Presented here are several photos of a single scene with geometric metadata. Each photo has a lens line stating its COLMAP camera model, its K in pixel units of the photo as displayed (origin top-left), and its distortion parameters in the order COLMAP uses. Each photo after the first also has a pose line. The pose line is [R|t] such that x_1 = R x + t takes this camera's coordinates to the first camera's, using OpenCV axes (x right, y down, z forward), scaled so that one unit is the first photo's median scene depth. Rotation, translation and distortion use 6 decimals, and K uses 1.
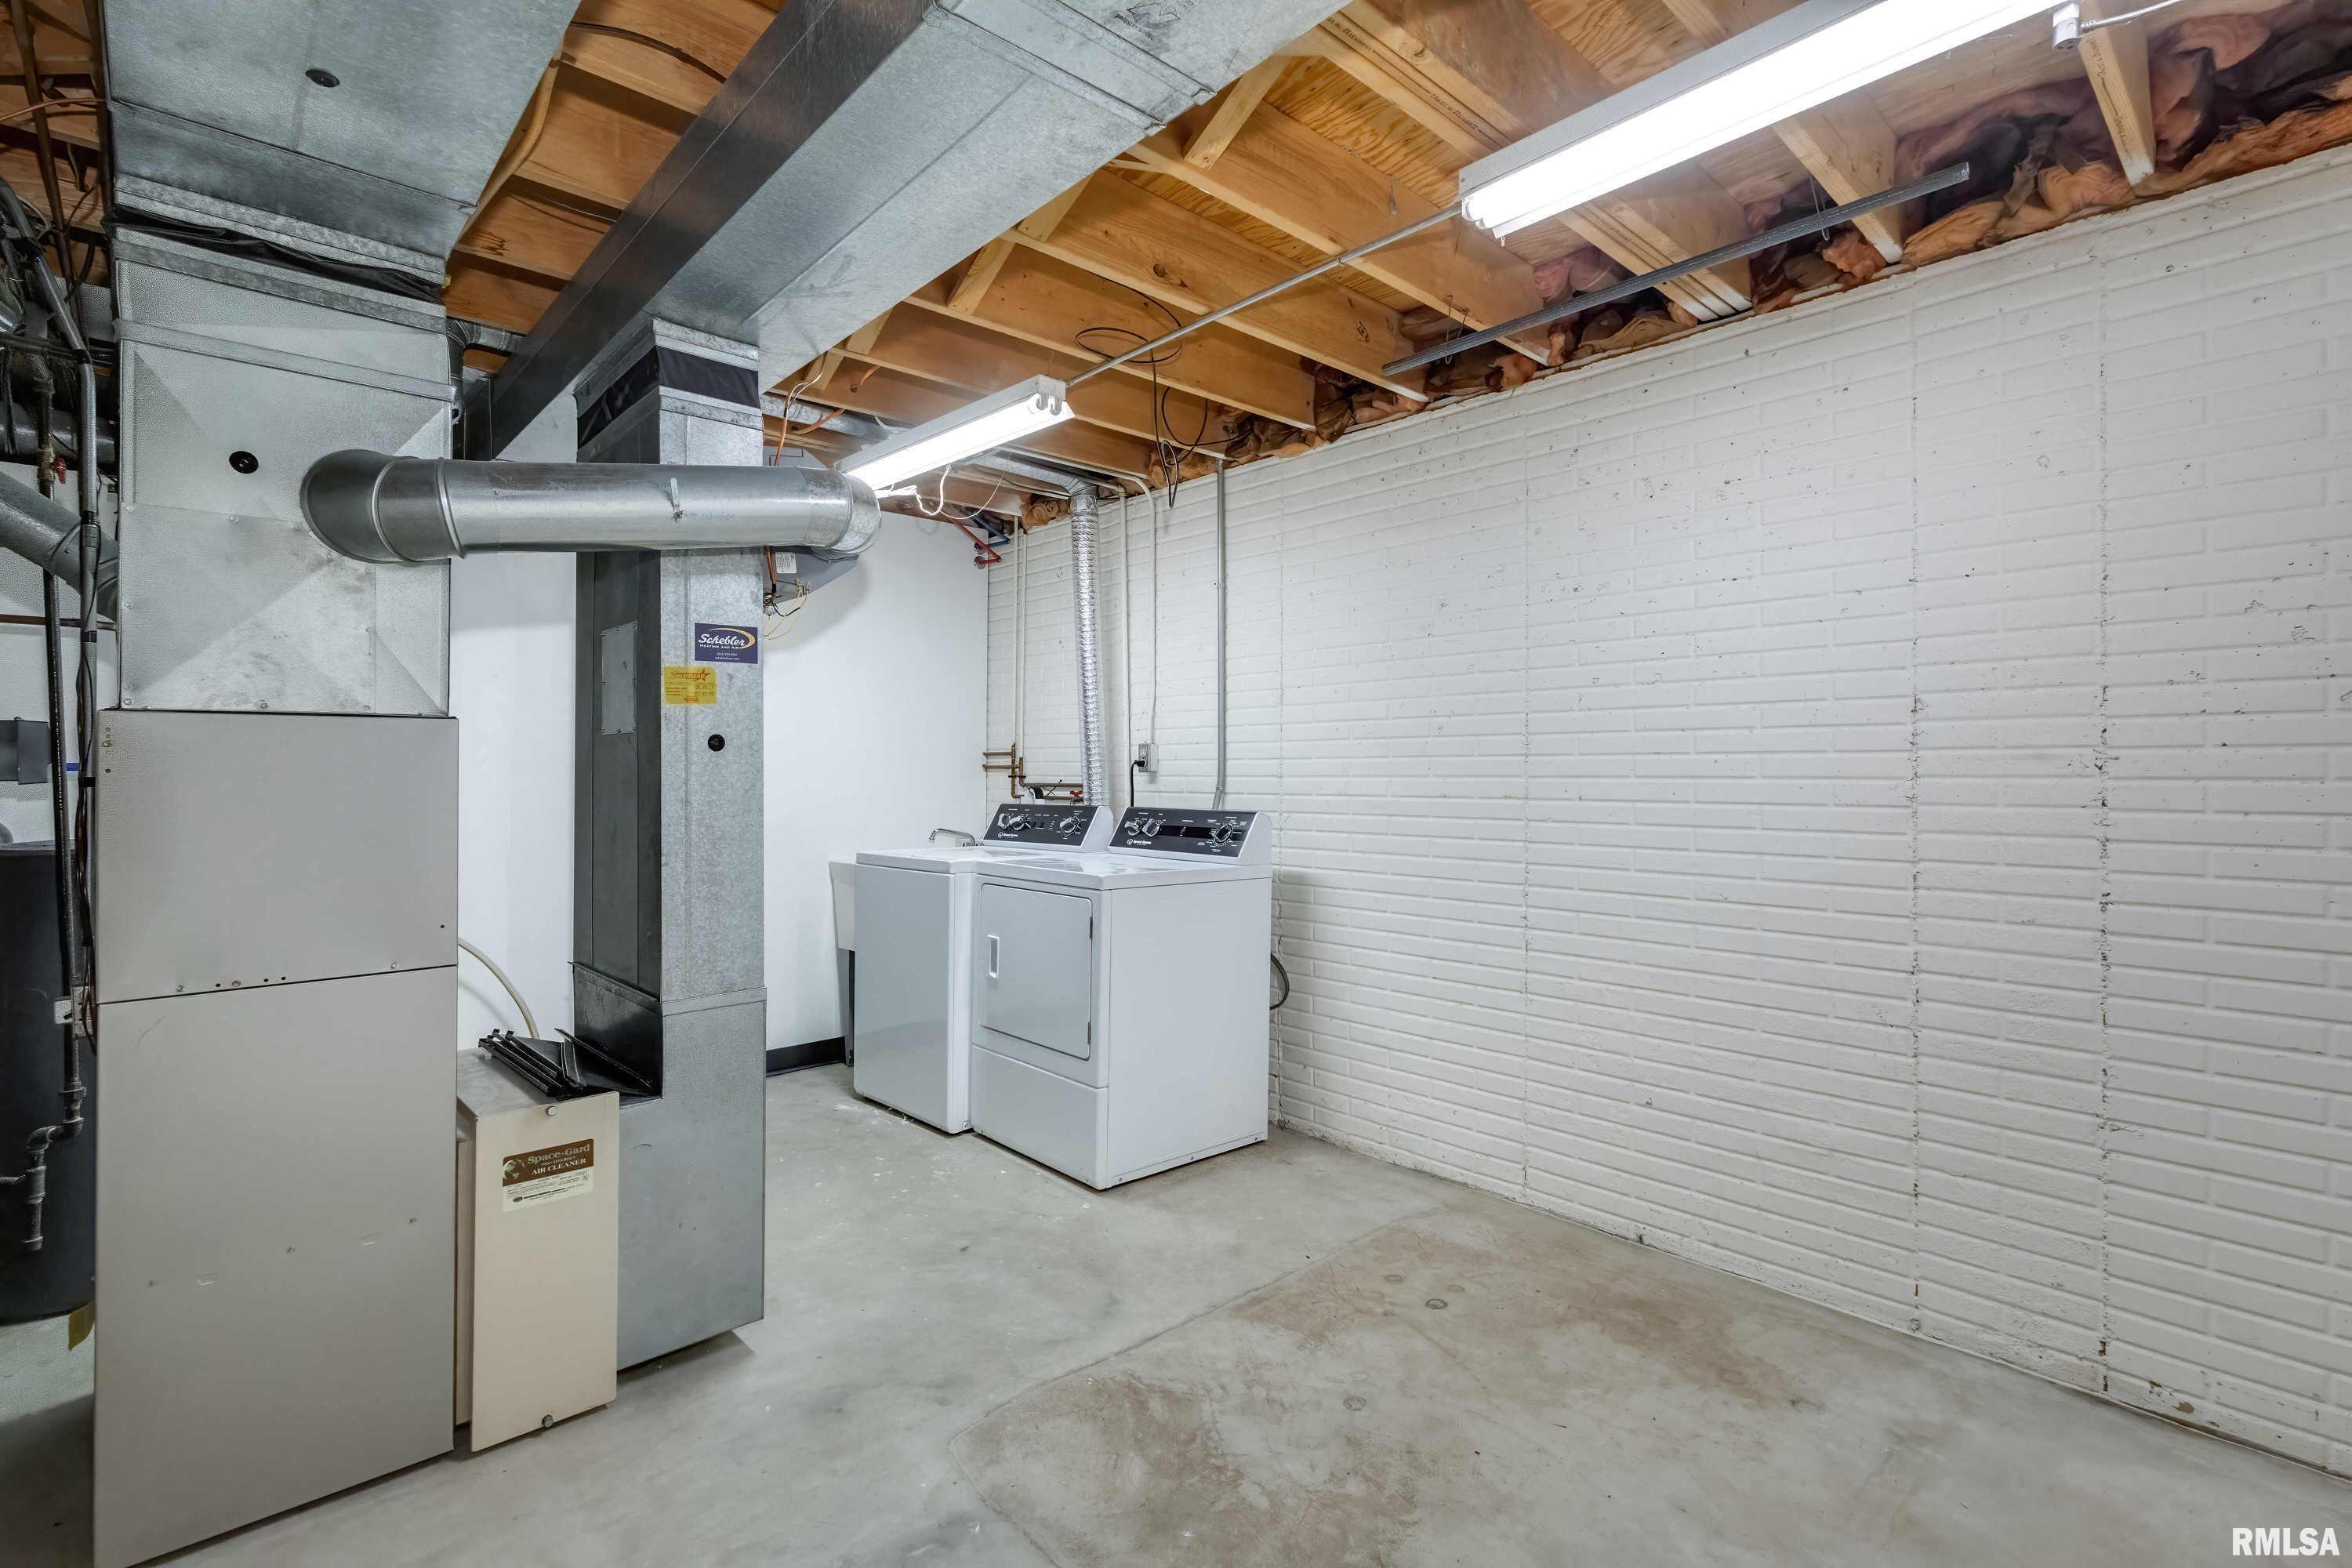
lens RADIAL K [[1096.6, 0, 1182.8], [0, 1096.6, 775.3], [0, 0, 1]] dist [0.002997, 0.001192]
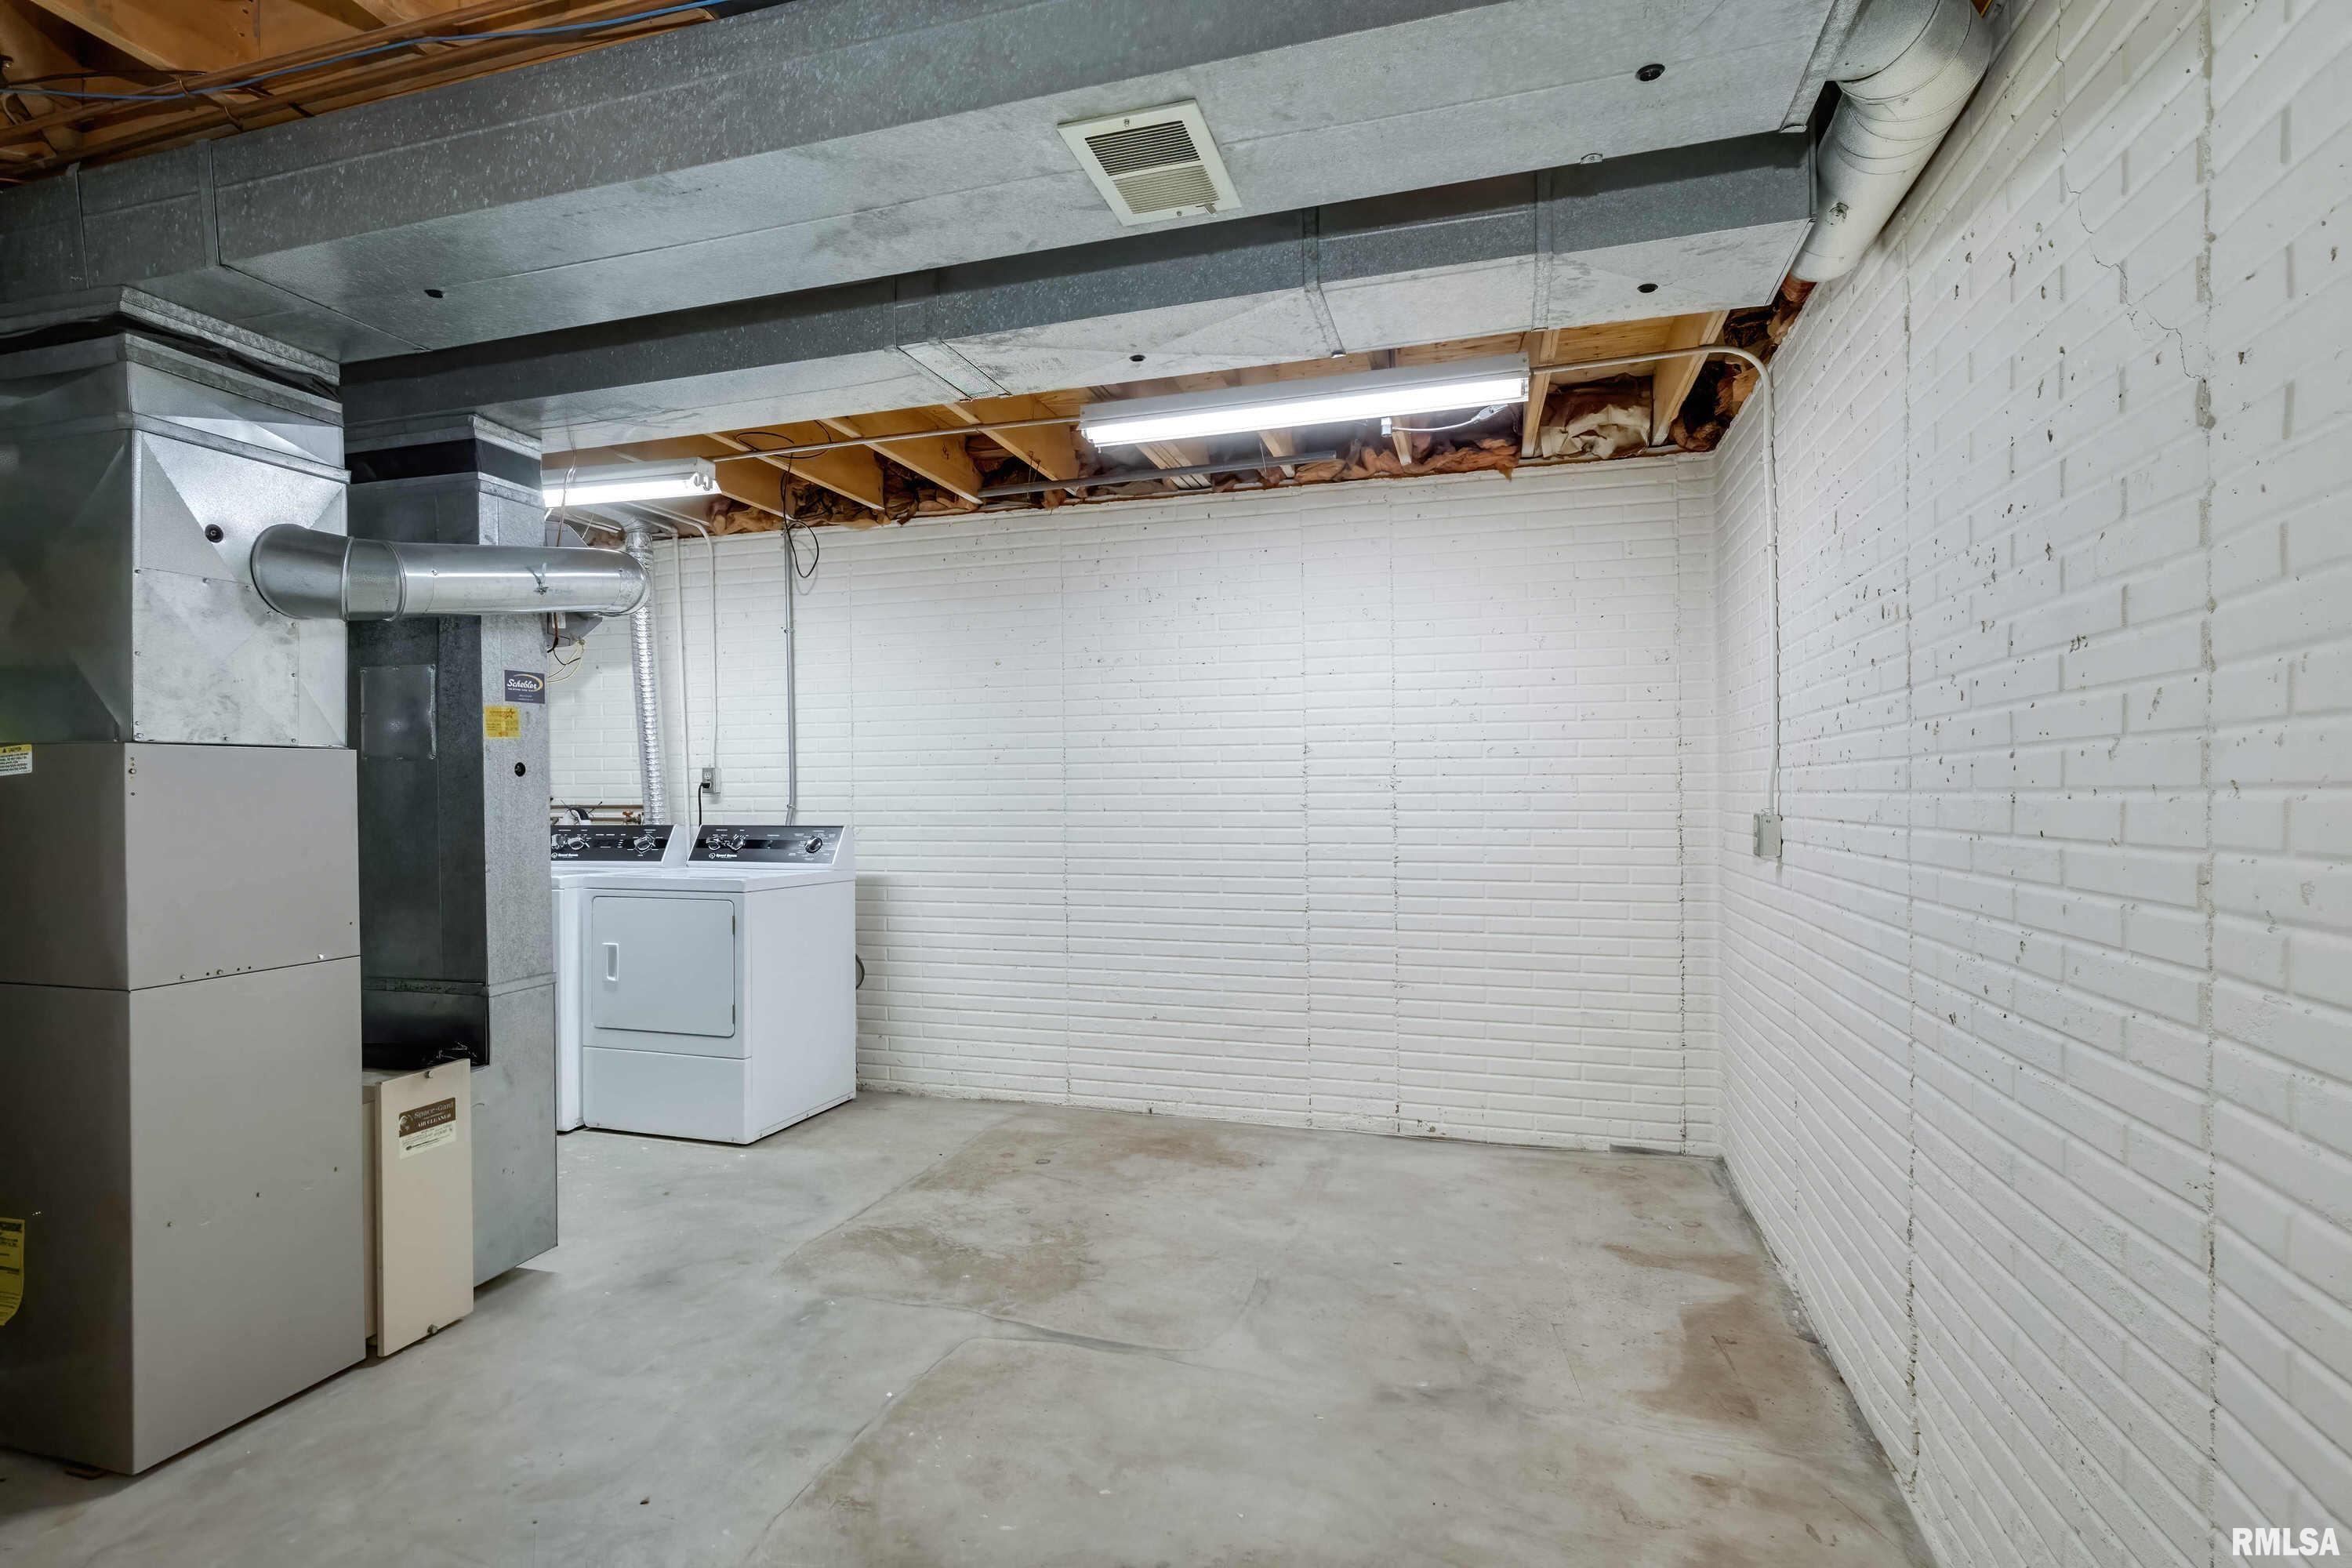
lens RADIAL K [[1096.6, 0, 1182.8], [0, 1096.6, 775.3], [0, 0, 1]] dist [0.002997, 0.001192]
pose [[0.860368, 0.002758, 0.509666, -0.349620], [0.006903, 0.999831, -0.017063, 0.002118], [-0.509627, 0.018199, 0.860203, -0.342541]]
